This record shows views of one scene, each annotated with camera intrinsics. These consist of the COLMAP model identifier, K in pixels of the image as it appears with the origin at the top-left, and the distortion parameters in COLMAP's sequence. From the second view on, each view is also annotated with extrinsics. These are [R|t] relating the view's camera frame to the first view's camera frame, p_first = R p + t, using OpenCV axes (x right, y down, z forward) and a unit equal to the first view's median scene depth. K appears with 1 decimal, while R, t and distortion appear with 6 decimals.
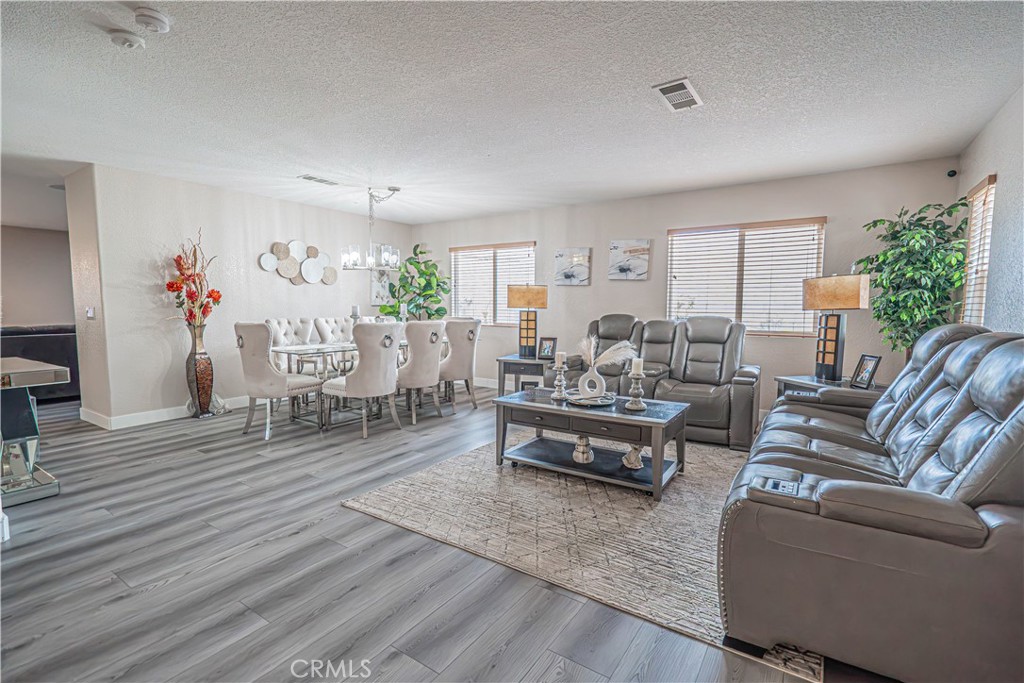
lens RADIAL K [[467.5, 0, 514.2], [0, 467.5, 345.2], [0, 0, 1]] dist [-0.001333, 0.000108]
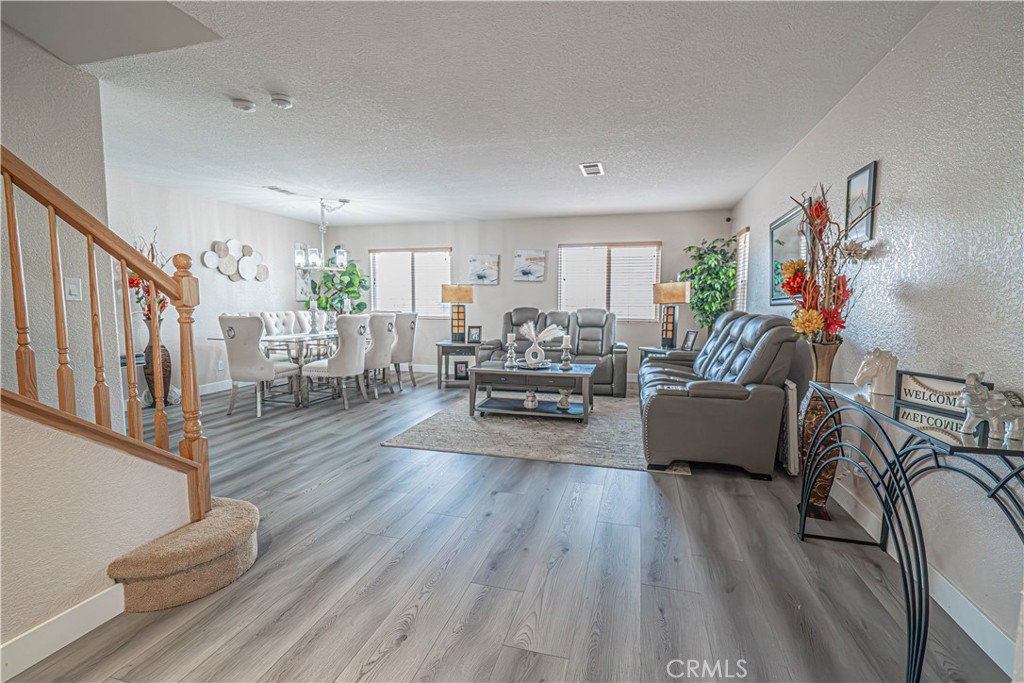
lens RADIAL K [[462.0, 0, 514.7], [0, 462.0, 344.5], [0, 0, 1]] dist [-0.005272, -0.000045]
pose [[0.947673, -0.030347, 0.317796, -0.288912], [0.027201, 0.999527, 0.014332, 0.024118], [-0.318081, -0.004938, 0.948051, -0.286464]]
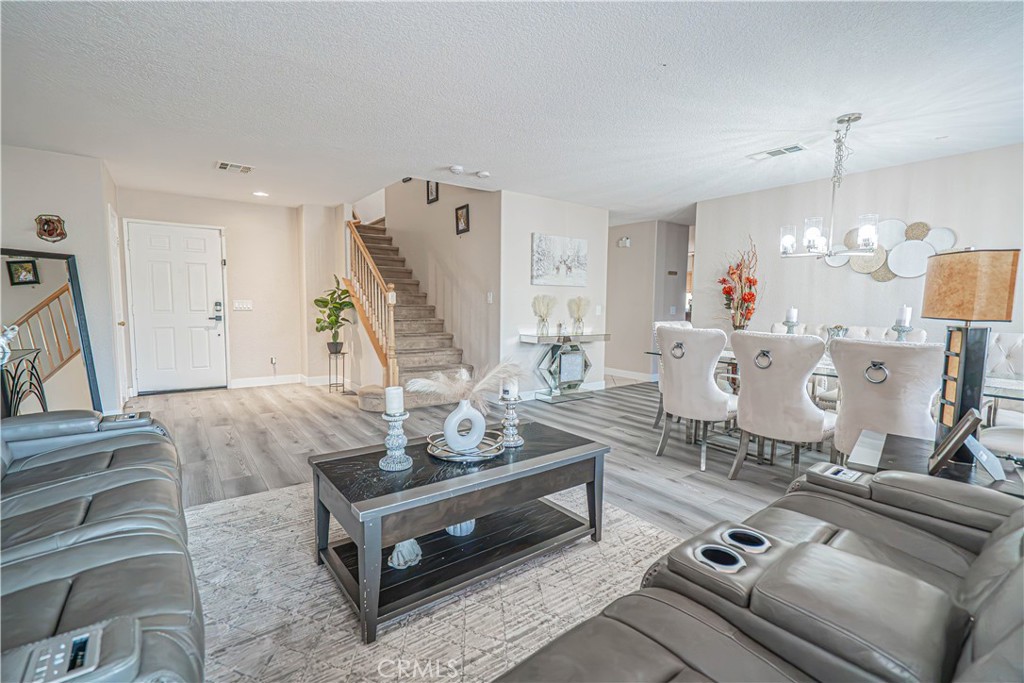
lens RADIAL K [[467.5, 0, 514.2], [0, 467.5, 345.2], [0, 0, 1]] dist [-0.001333, 0.000108]
pose [[-0.338050, 0.077391, -0.937941, 0.609136], [-0.095669, 0.988625, 0.116054, -0.088009], [0.936253, 0.128964, -0.326800, 1.037543]]
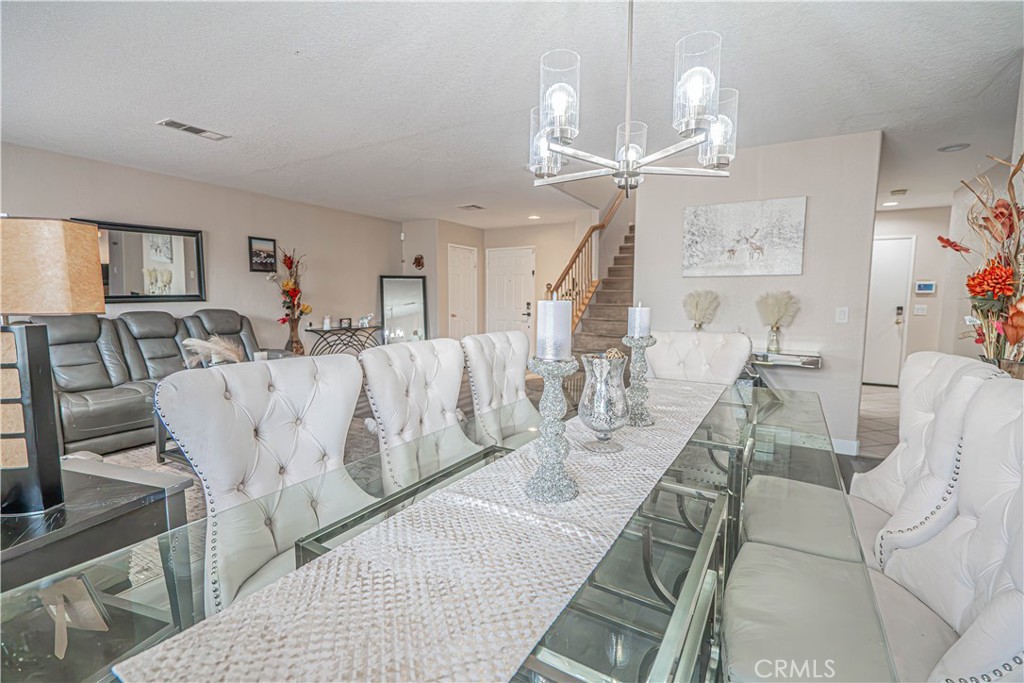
lens RADIAL K [[467.5, 0, 514.2], [0, 467.5, 345.2], [0, 0, 1]] dist [-0.001333, 0.000108]
pose [[-0.998590, -0.004226, -0.052926, -0.309759], [-0.013948, 0.982696, 0.184699, -0.149096], [0.051229, 0.185176, -0.981369, 1.640103]]
